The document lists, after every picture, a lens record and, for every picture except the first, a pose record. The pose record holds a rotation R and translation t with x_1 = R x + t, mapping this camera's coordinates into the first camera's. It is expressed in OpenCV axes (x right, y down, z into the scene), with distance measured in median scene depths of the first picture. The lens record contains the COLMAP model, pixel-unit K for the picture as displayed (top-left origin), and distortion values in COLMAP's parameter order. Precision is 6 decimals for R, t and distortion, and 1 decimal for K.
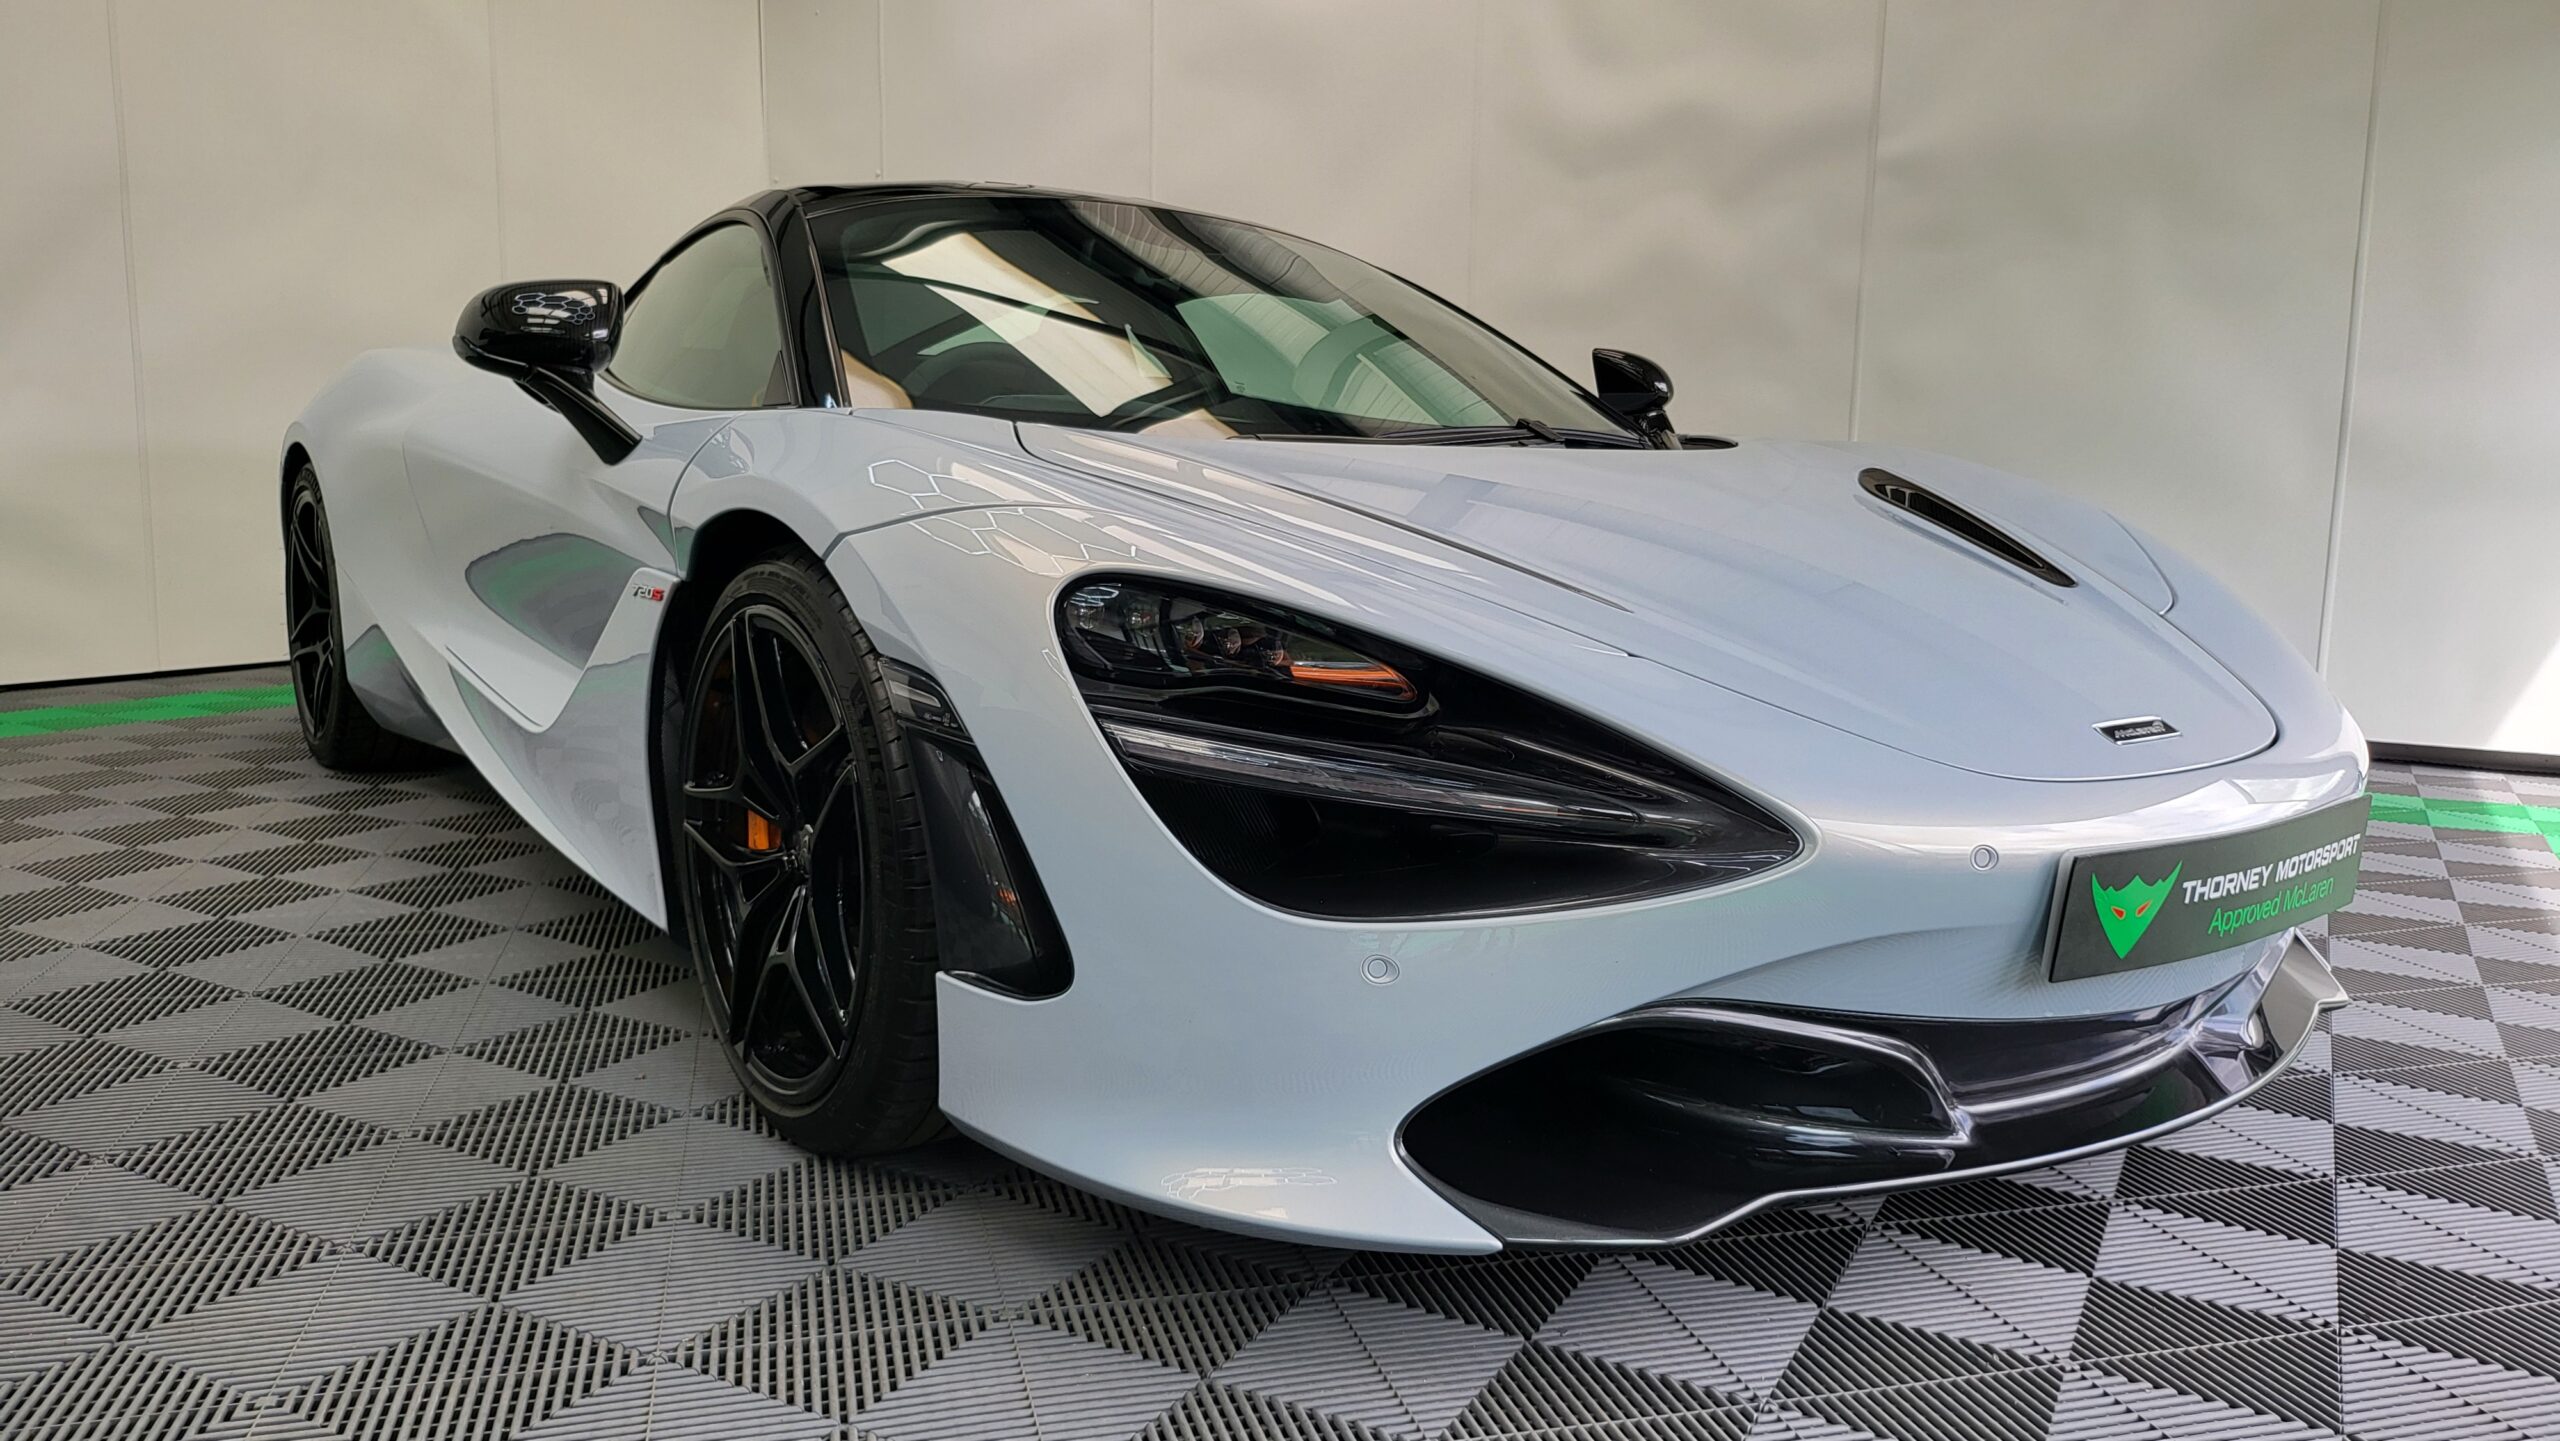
lens RADIAL K [[1812.9, 0, 1284.0], [0, 1812.9, 712.7], [0, 0, 1]] dist [0.039263, -0.048179]
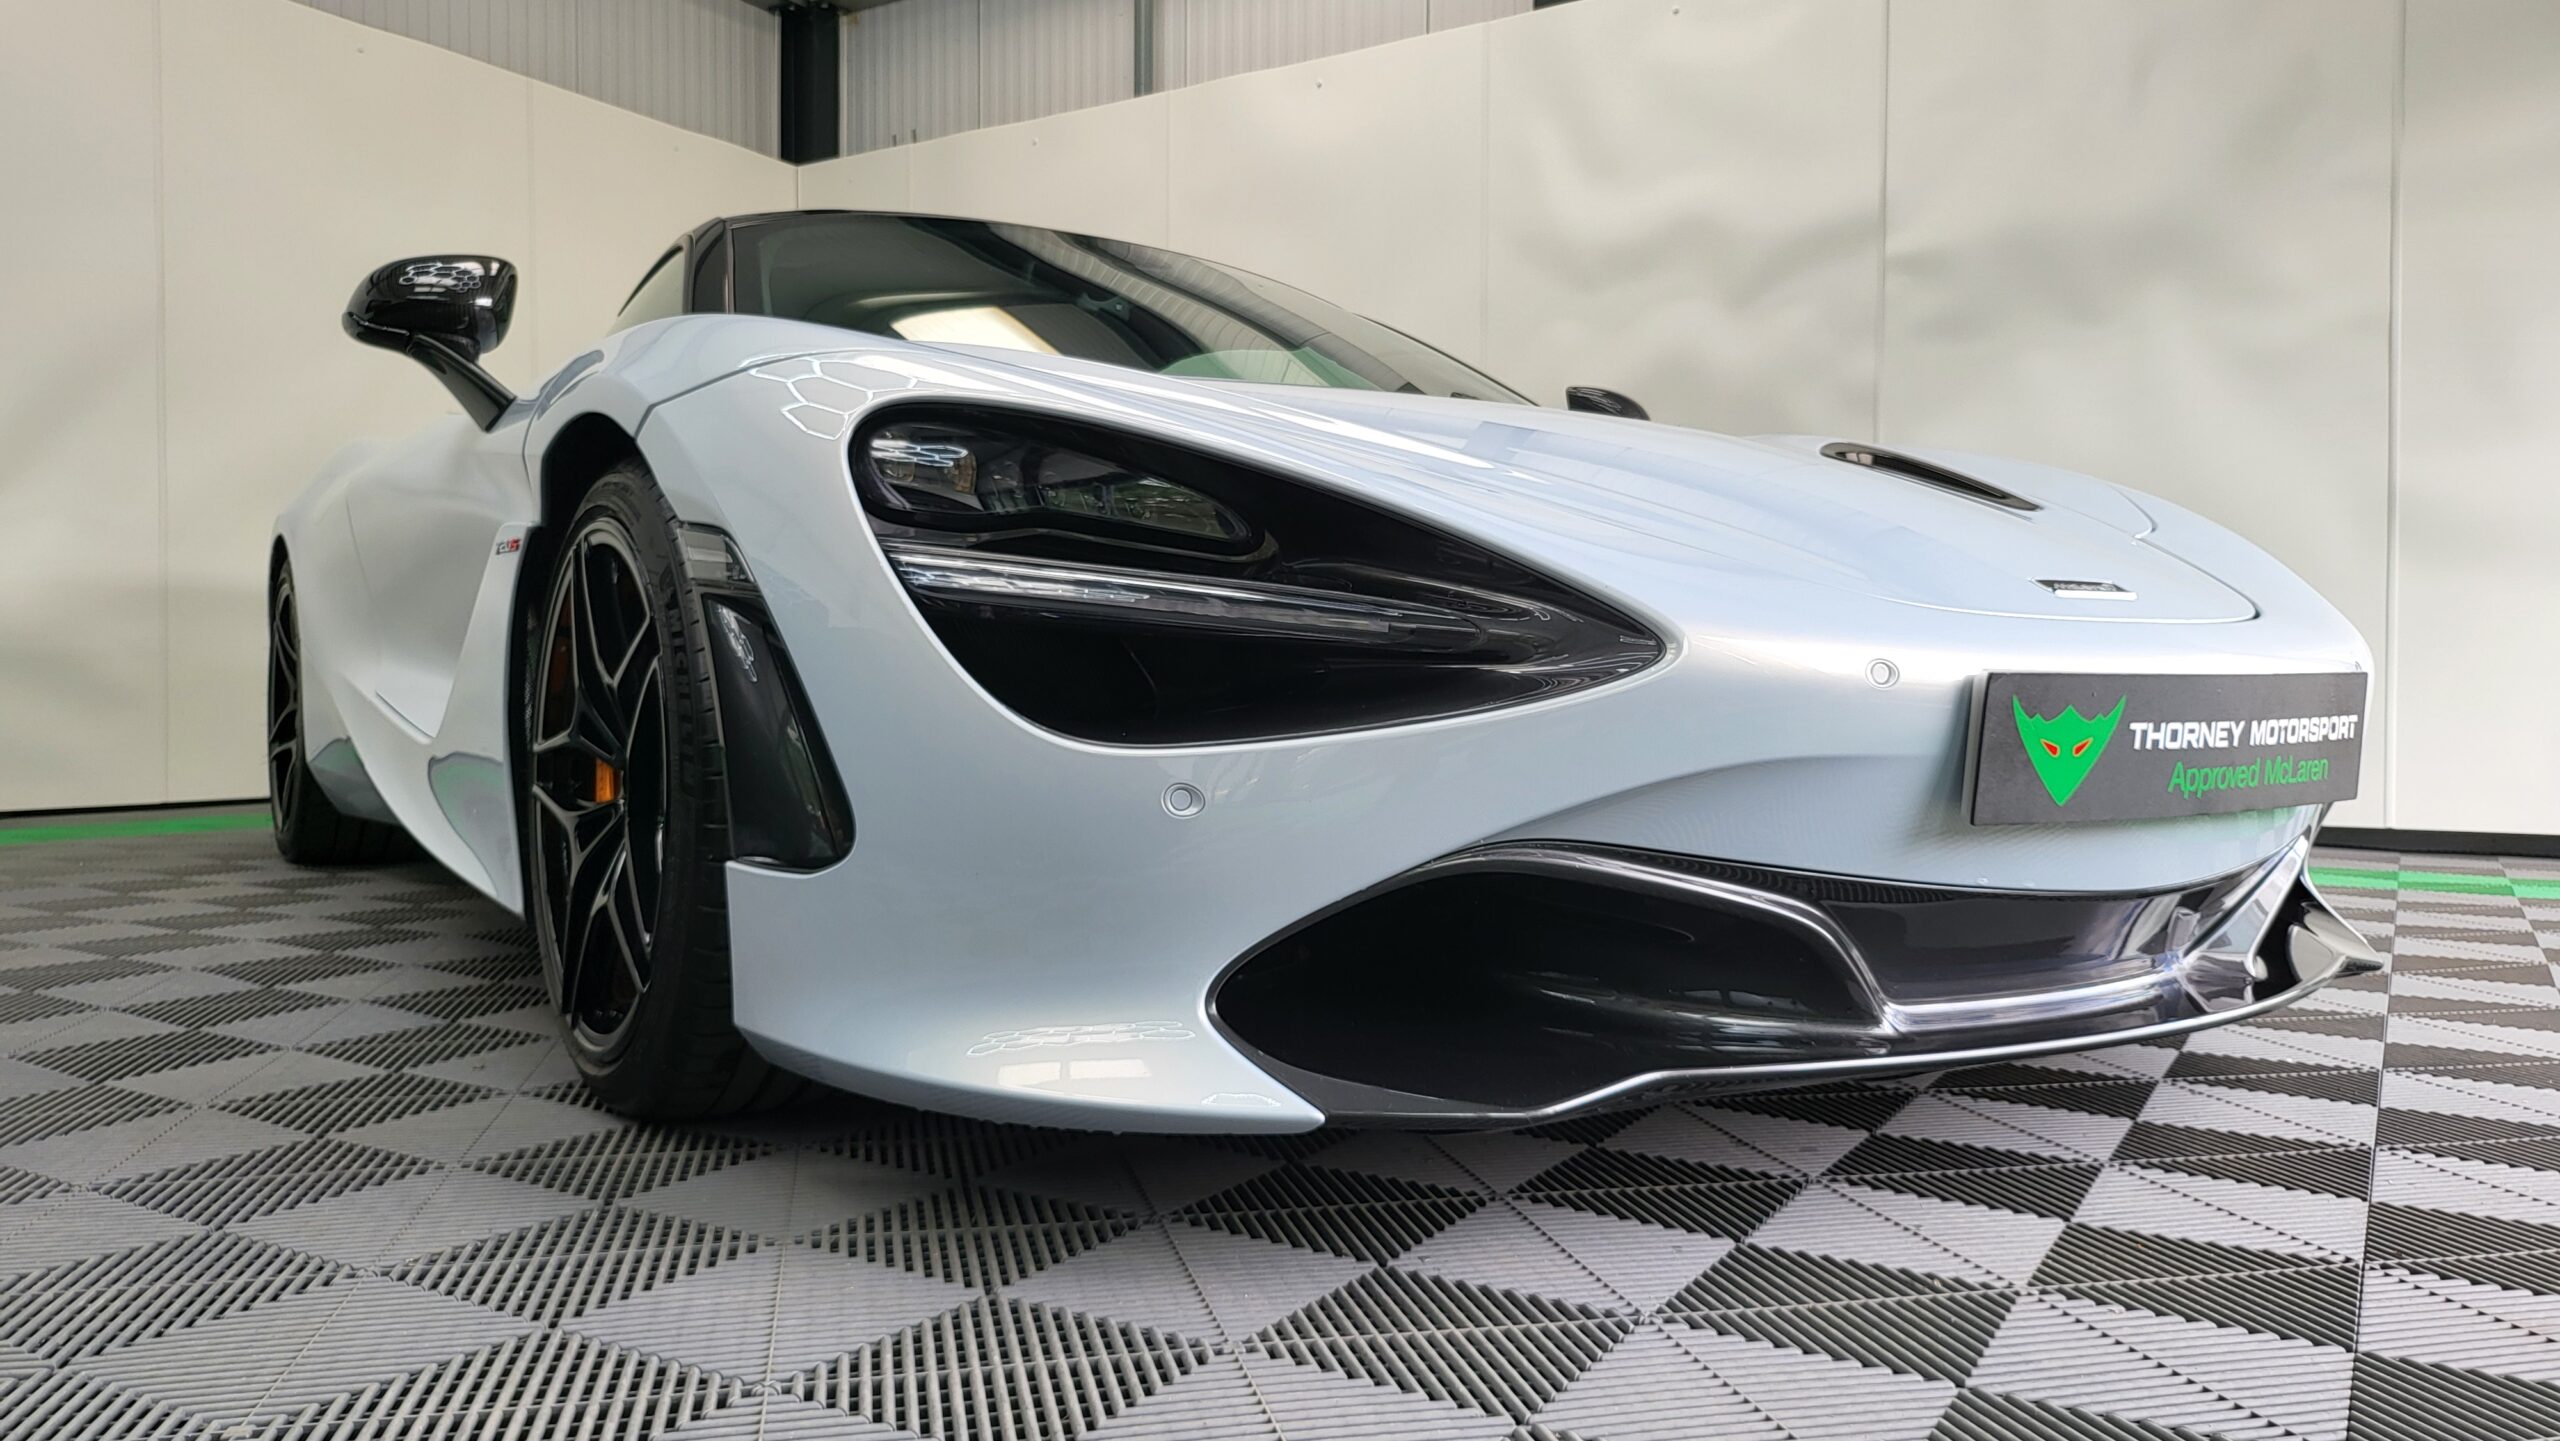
lens RADIAL K [[1812.9, 0, 1276.9], [0, 1812.9, 711.6], [0, 0, 1]] dist [0.039263, -0.048179]
pose [[0.998781, -0.015071, -0.046995, 0.118384], [0.009316, 0.992686, -0.120363, 0.173669], [0.048465, 0.119779, 0.991617, 0.111006]]
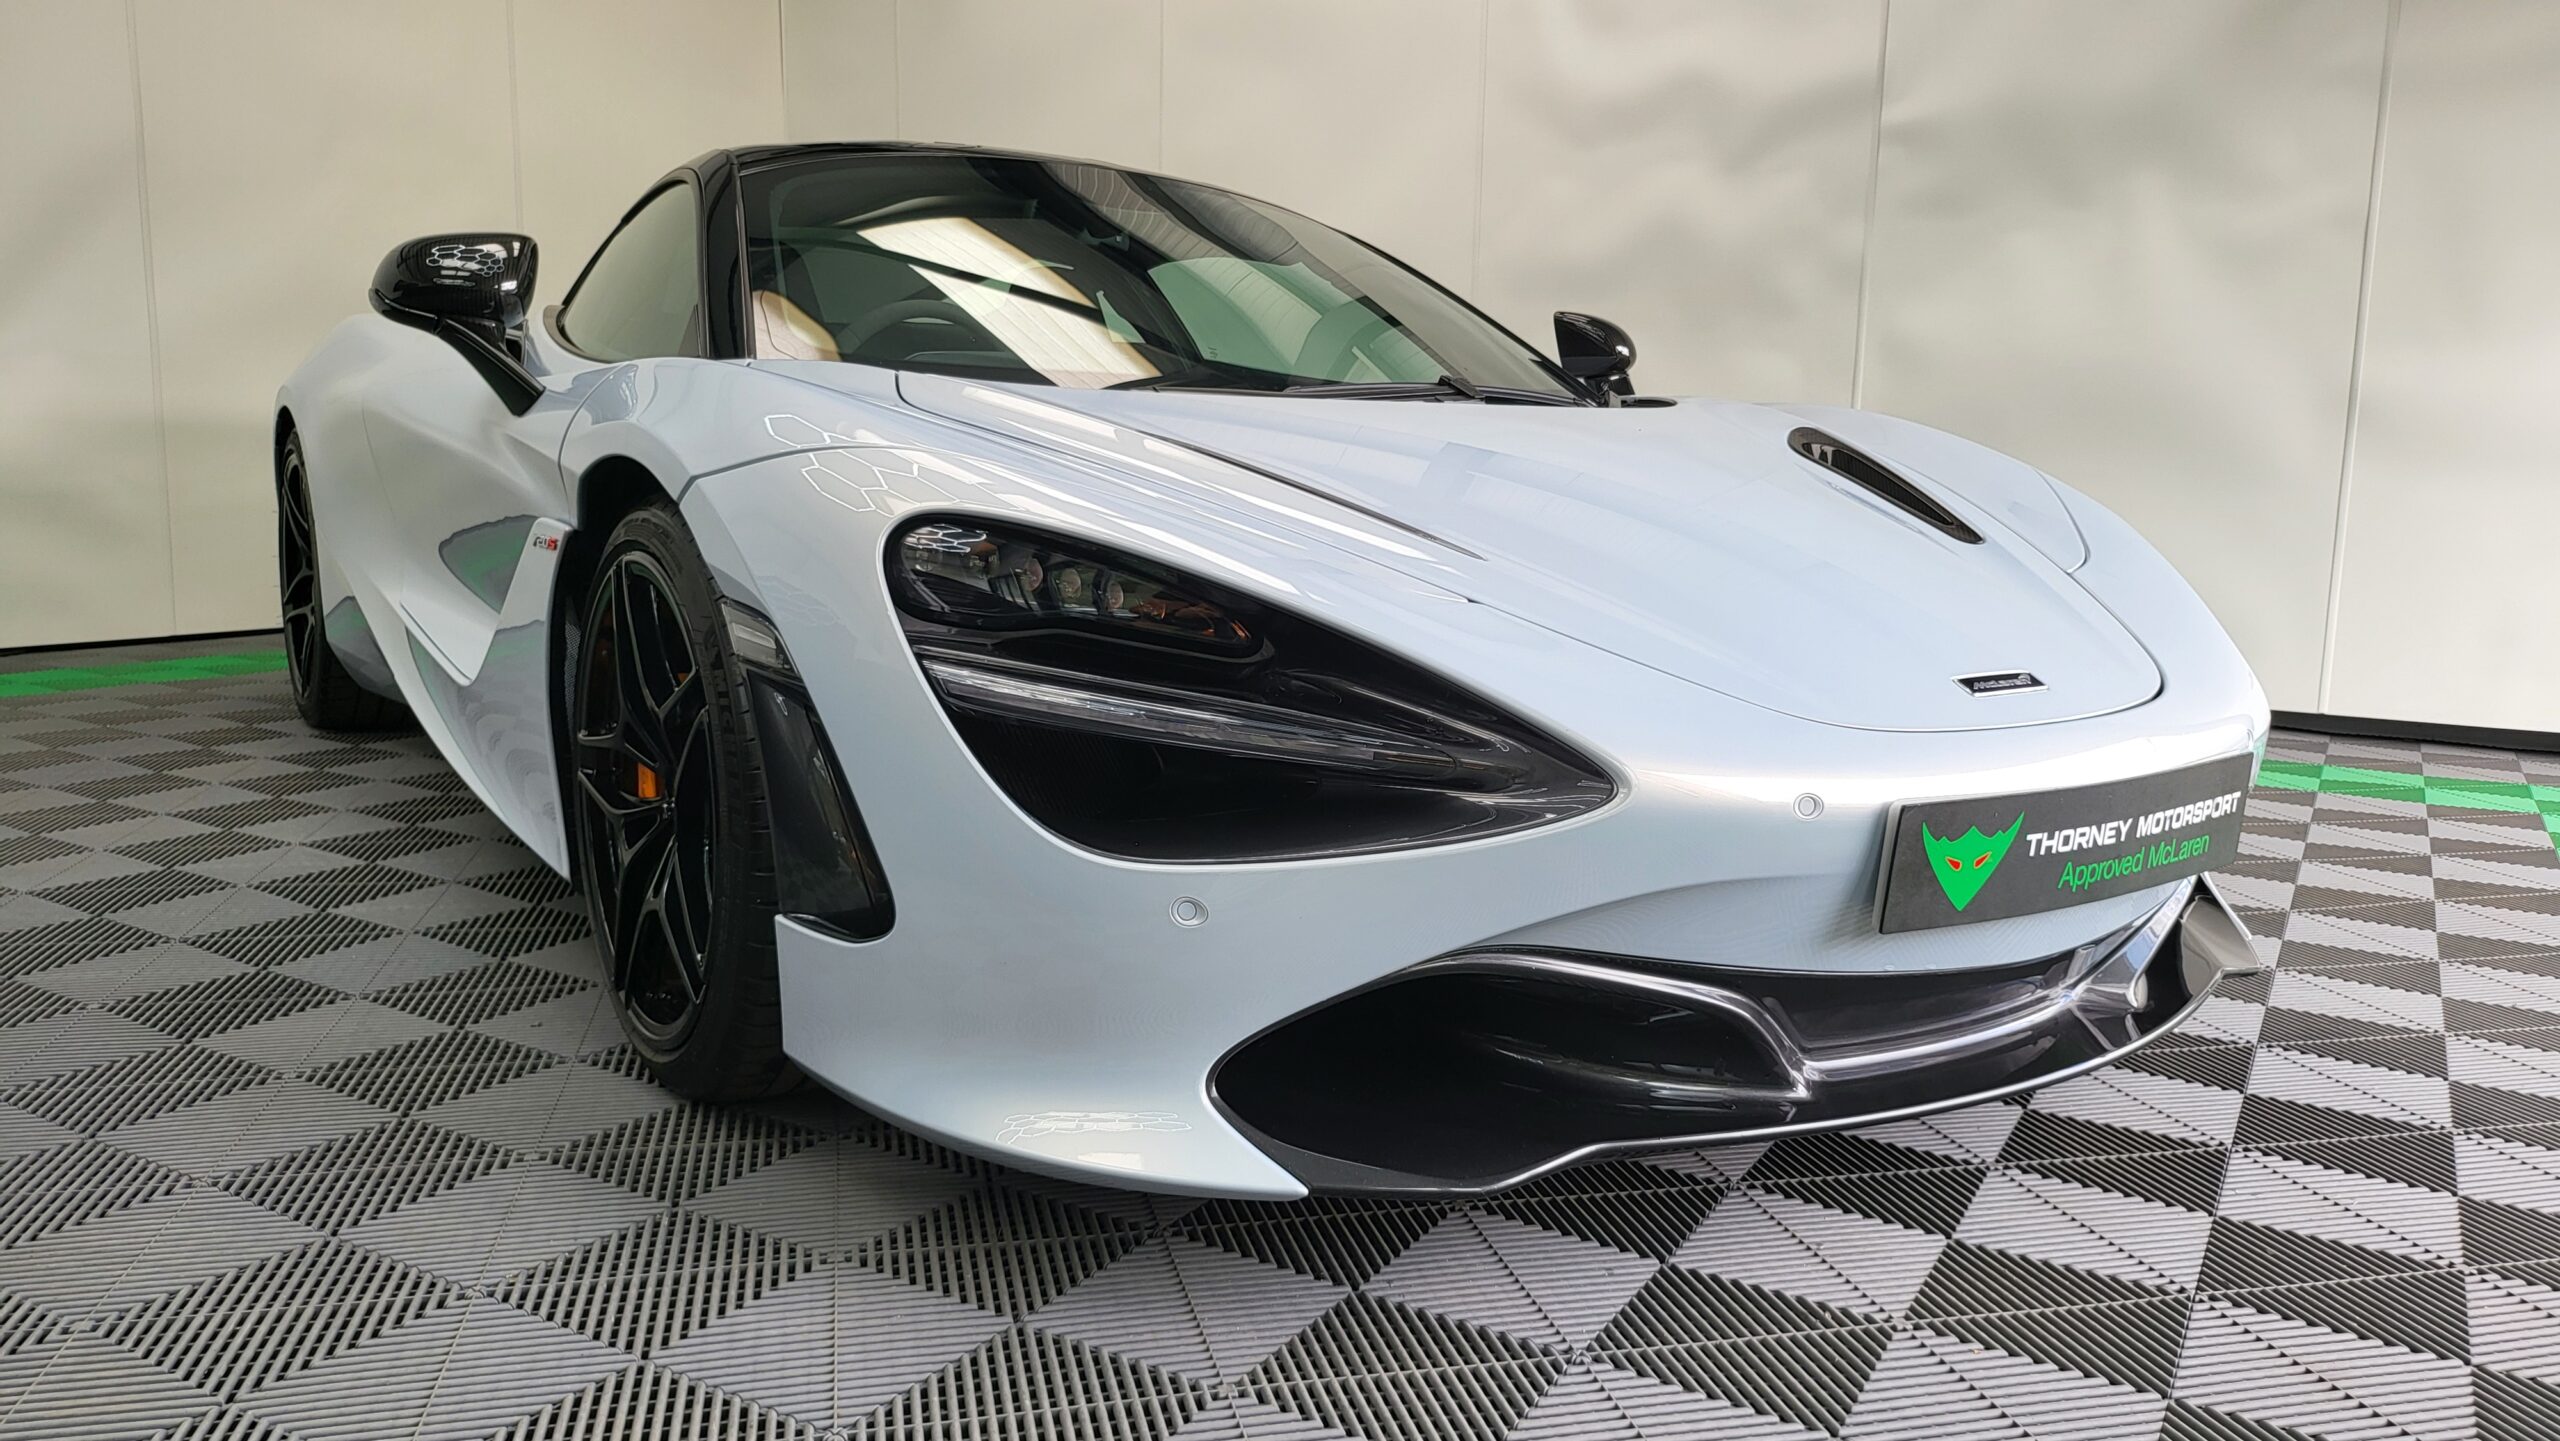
lens RADIAL K [[1812.9, 0, 1290.4], [0, 1812.9, 699.1], [0, 0, 1]] dist [0.039263, -0.048179]
pose [[0.999501, 0.007261, -0.030747, 0.116980], [-0.007186, 0.999971, 0.002536, 0.018914], [0.030764, -0.002314, 0.999524, 0.009425]]
